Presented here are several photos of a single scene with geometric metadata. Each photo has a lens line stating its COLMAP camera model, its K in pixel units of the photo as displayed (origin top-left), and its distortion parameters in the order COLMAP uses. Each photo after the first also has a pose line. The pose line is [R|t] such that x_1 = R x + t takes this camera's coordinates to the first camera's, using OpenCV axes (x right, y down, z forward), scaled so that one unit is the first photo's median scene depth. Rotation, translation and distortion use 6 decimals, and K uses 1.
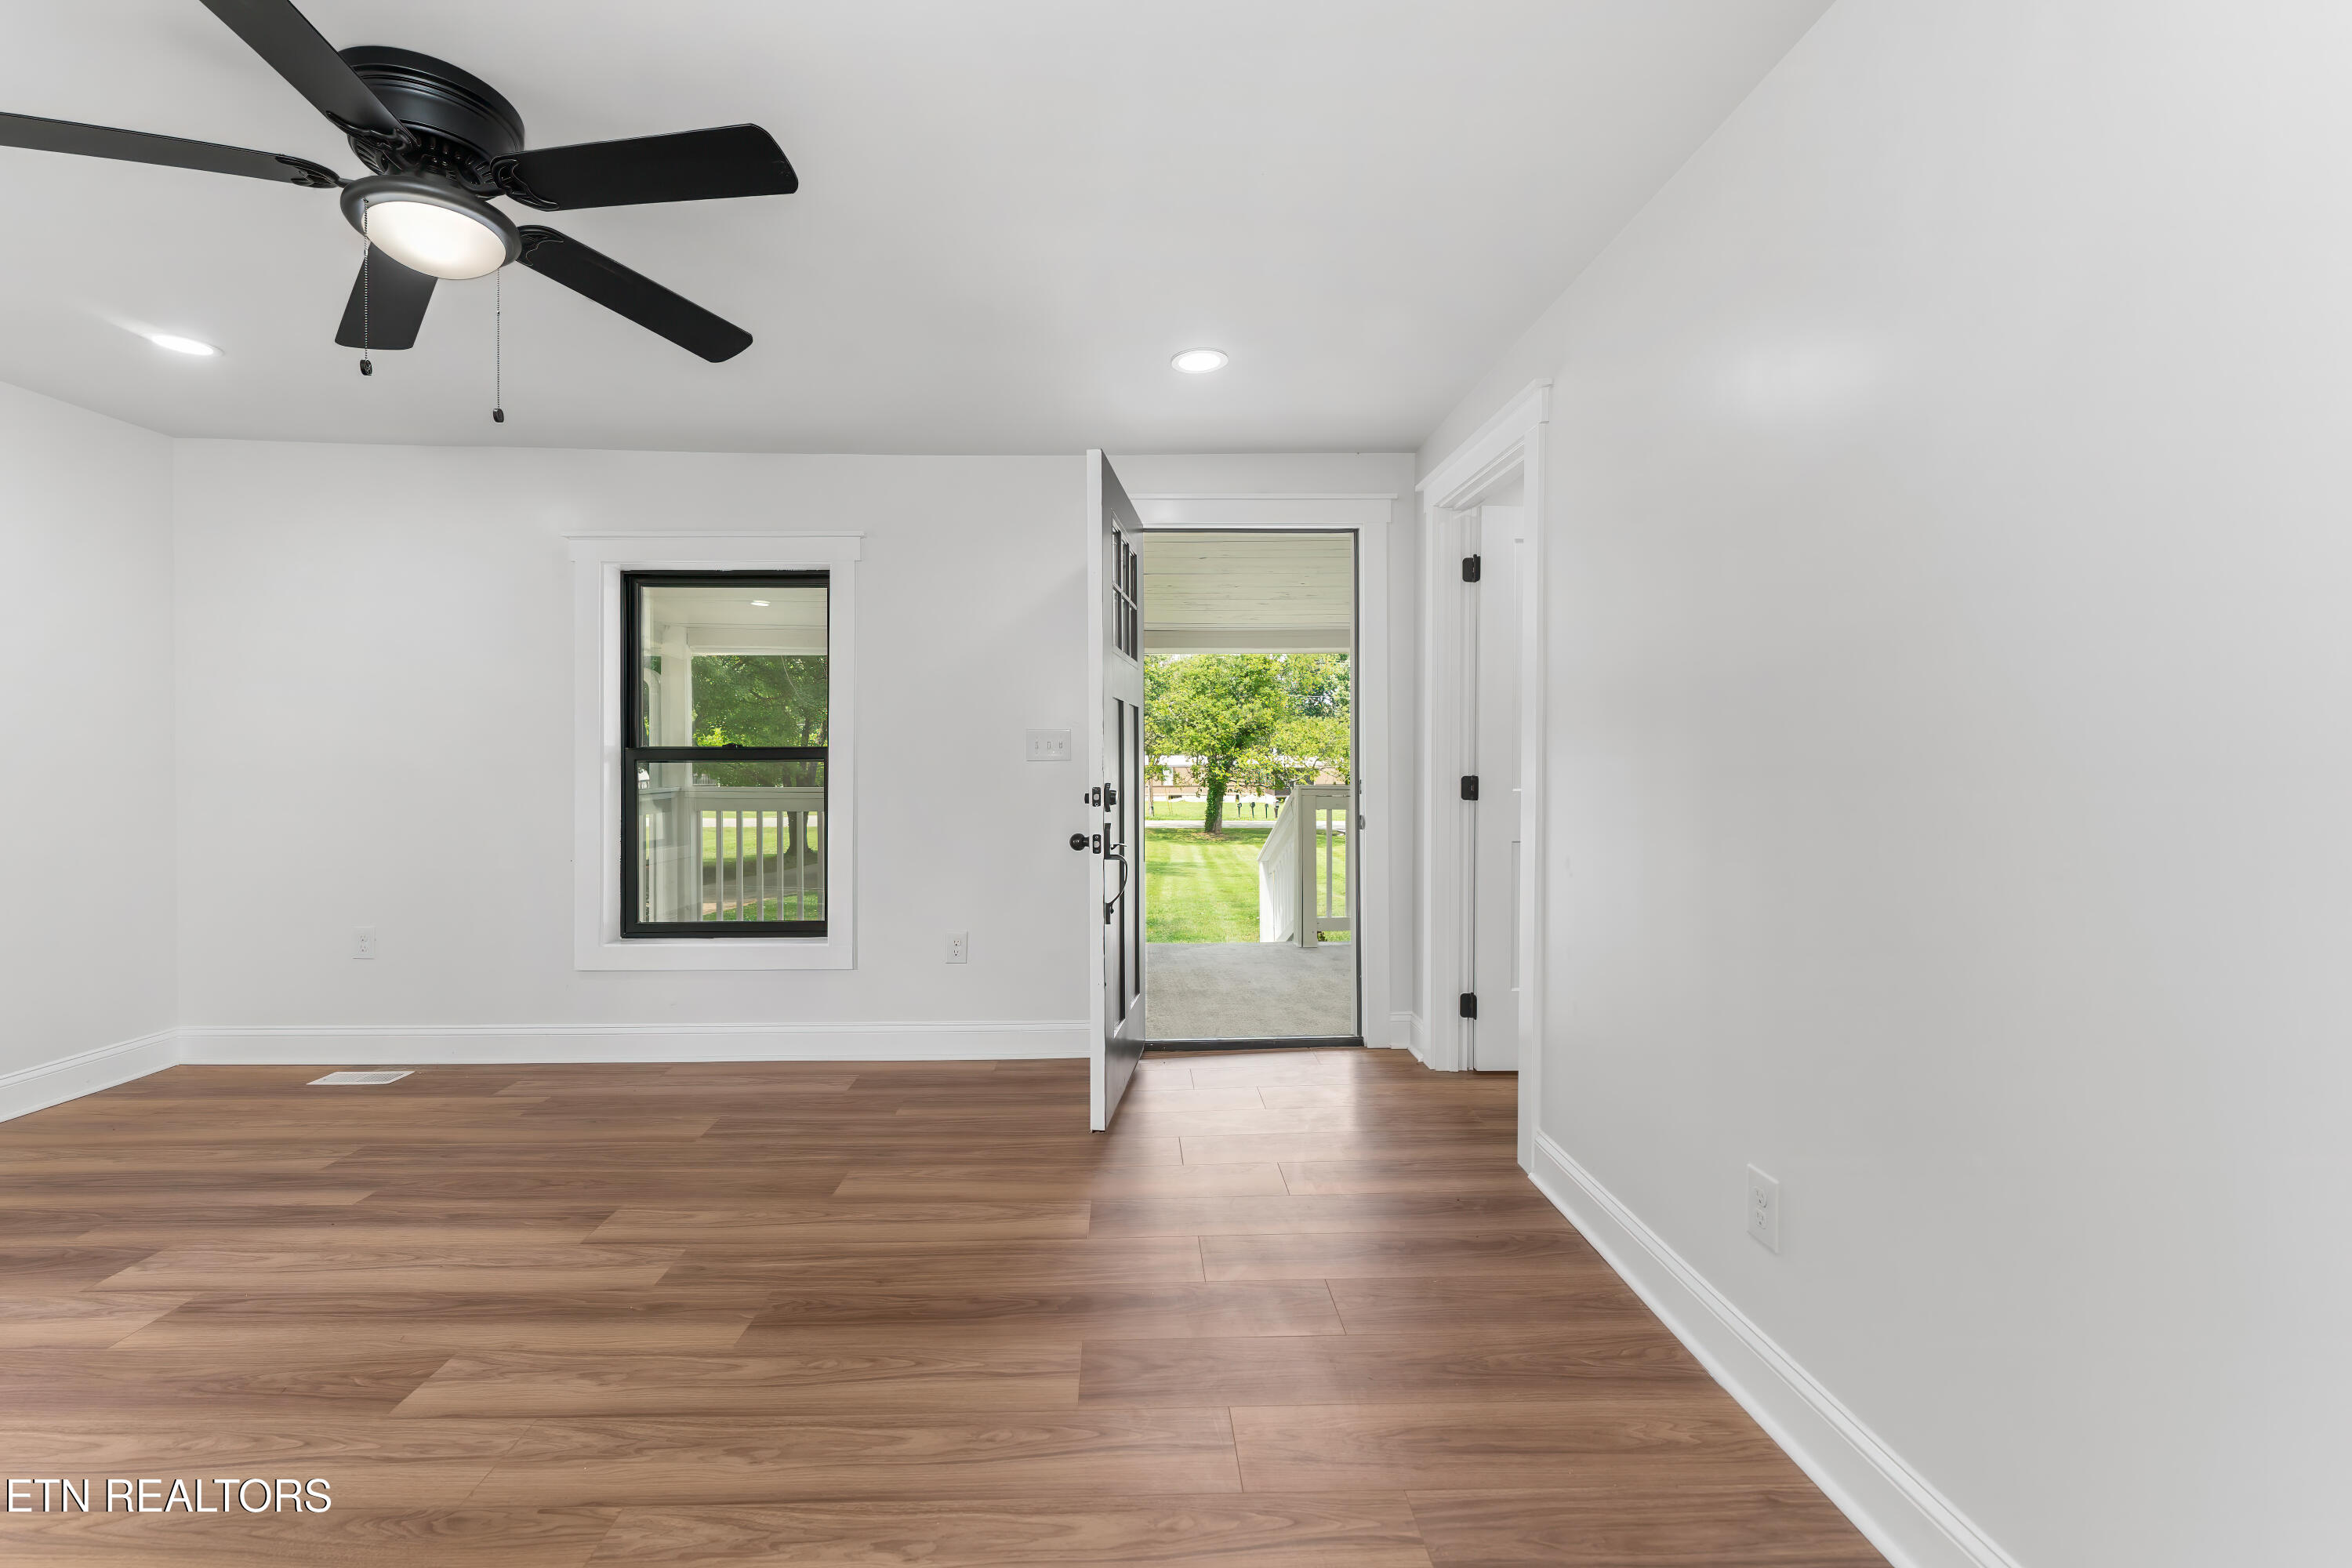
lens RADIAL K [[1000.2, 0, 1133.2], [0, 1000.2, 759.1], [0, 0, 1]] dist [-0.002025, -0.000423]
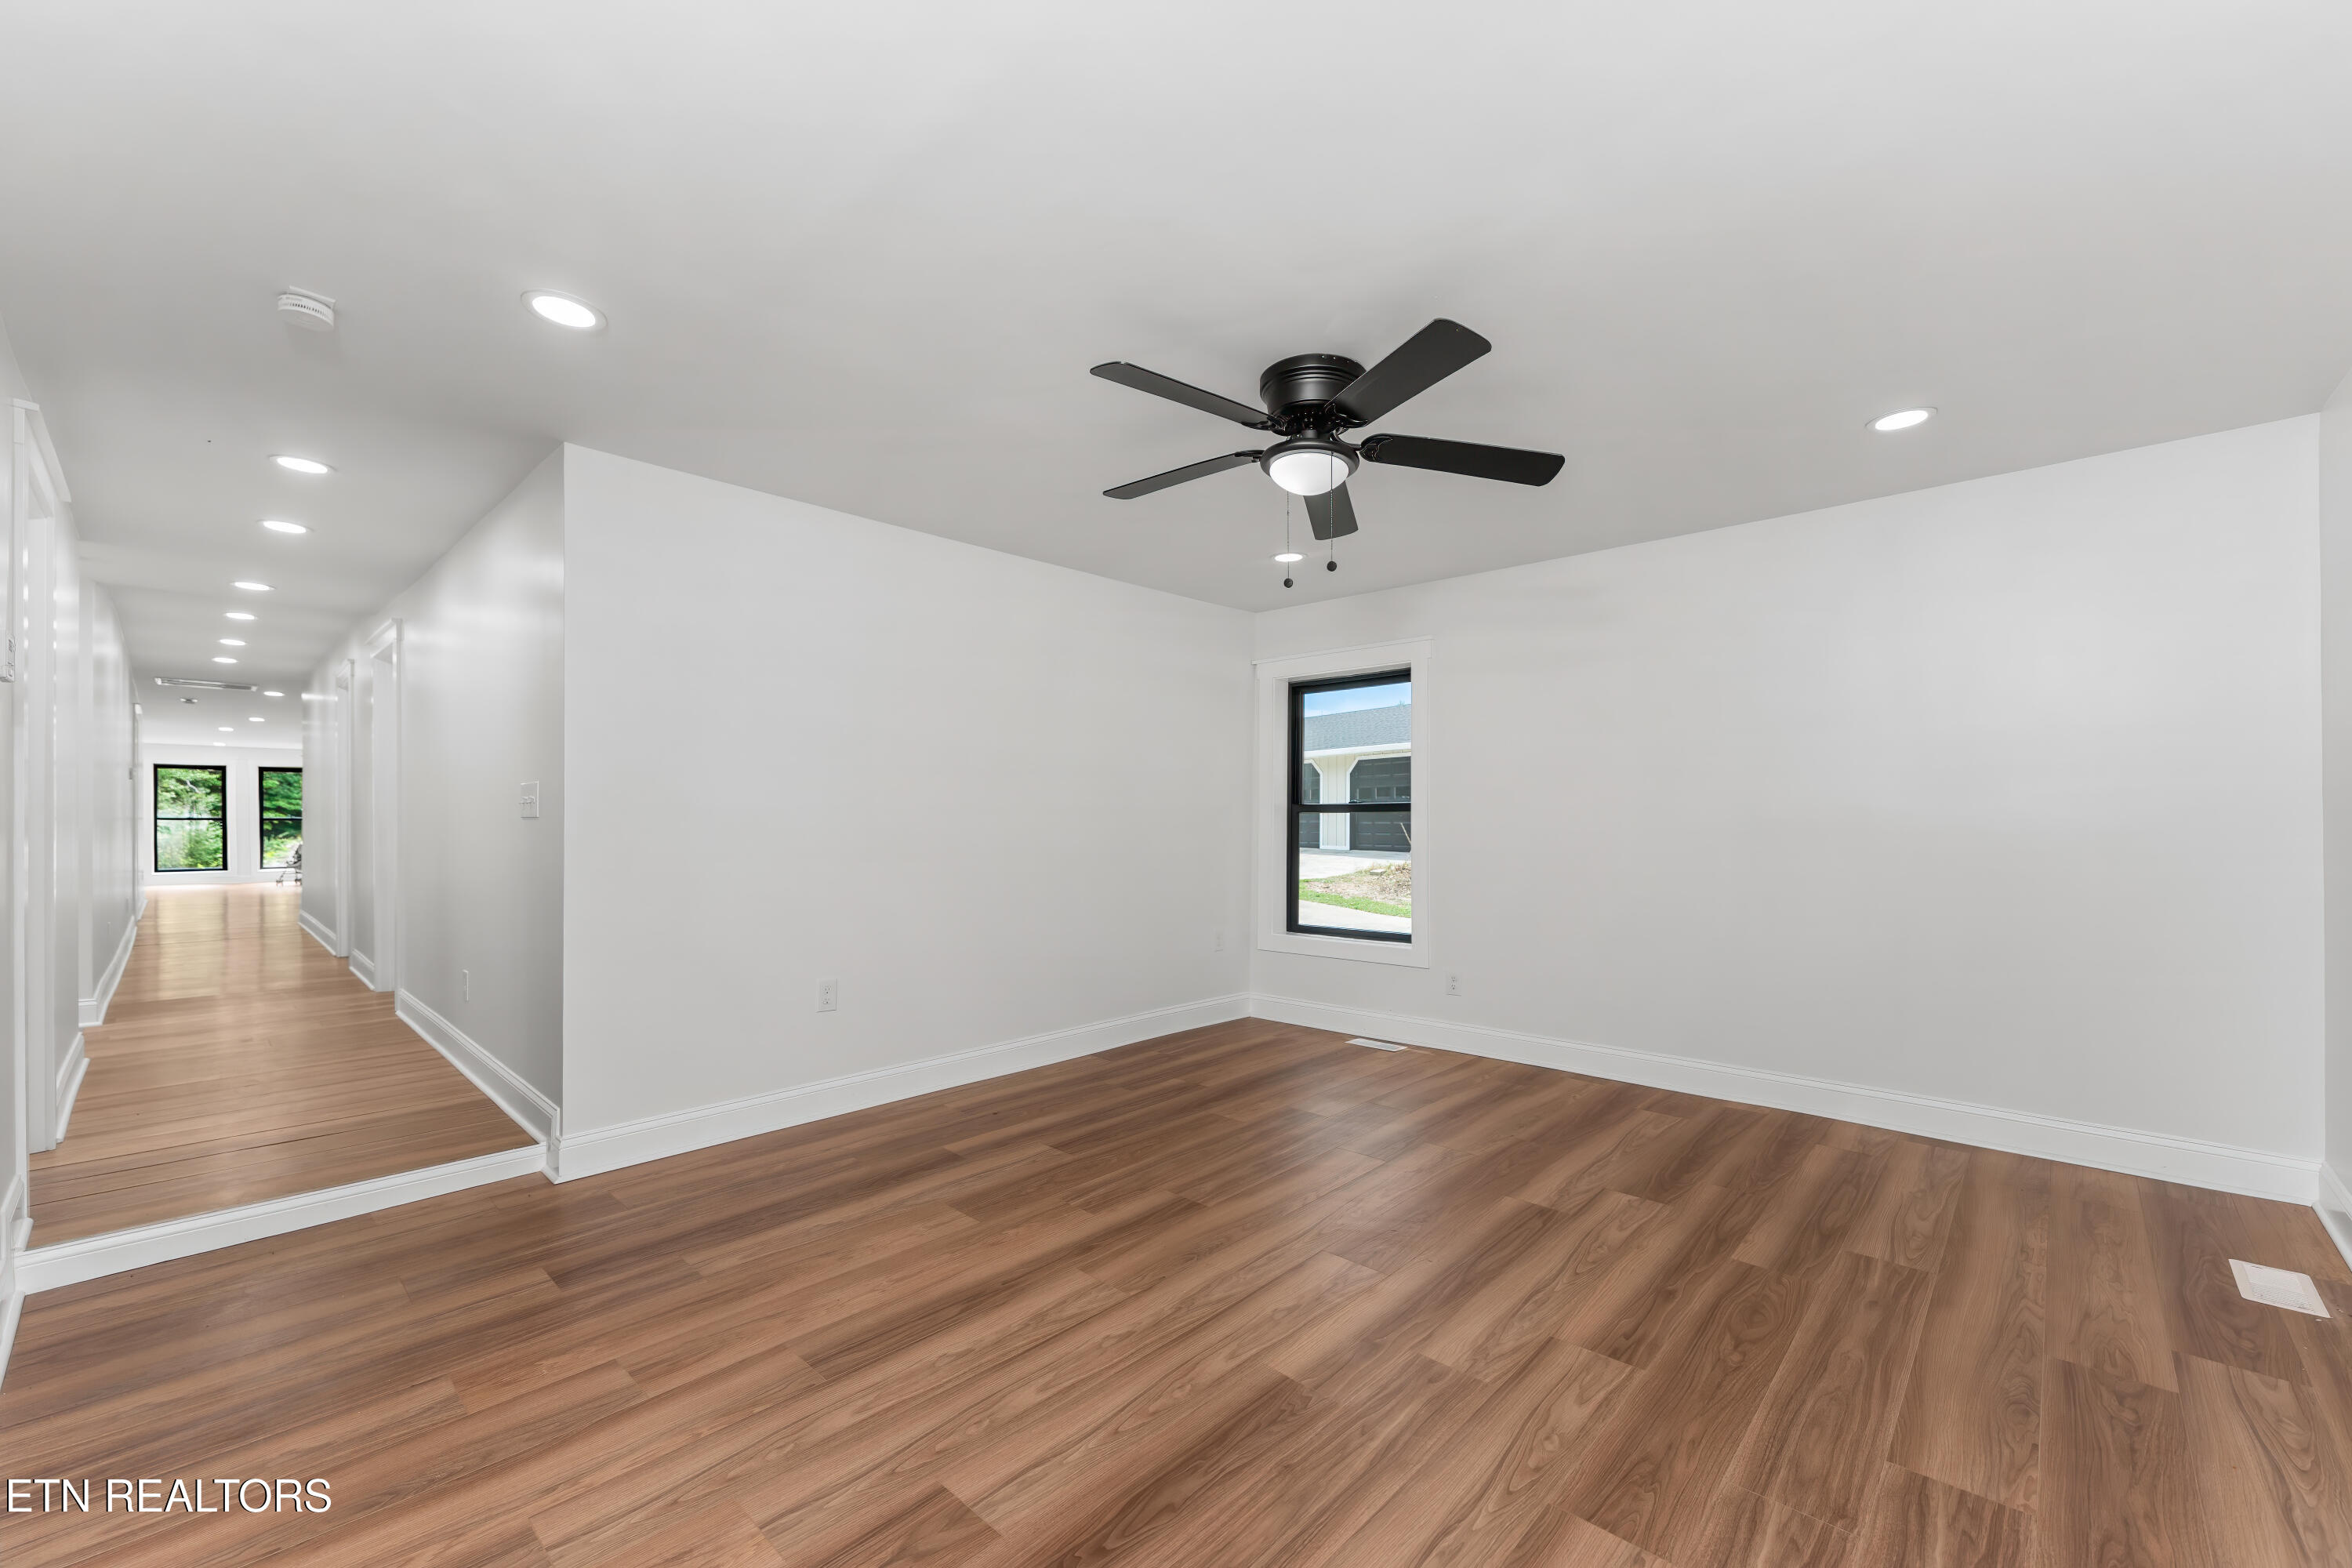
lens RADIAL K [[930.3, 0, 1184.9], [0, 930.3, 789.2], [0, 0, 1]] dist [-0.000679, 0.000006]
pose [[-0.686748, -0.020806, -0.726598, 0.369341], [0.002618, 0.999513, -0.031096, -0.015832], [0.726891, -0.023258, -0.686359, 1.447531]]
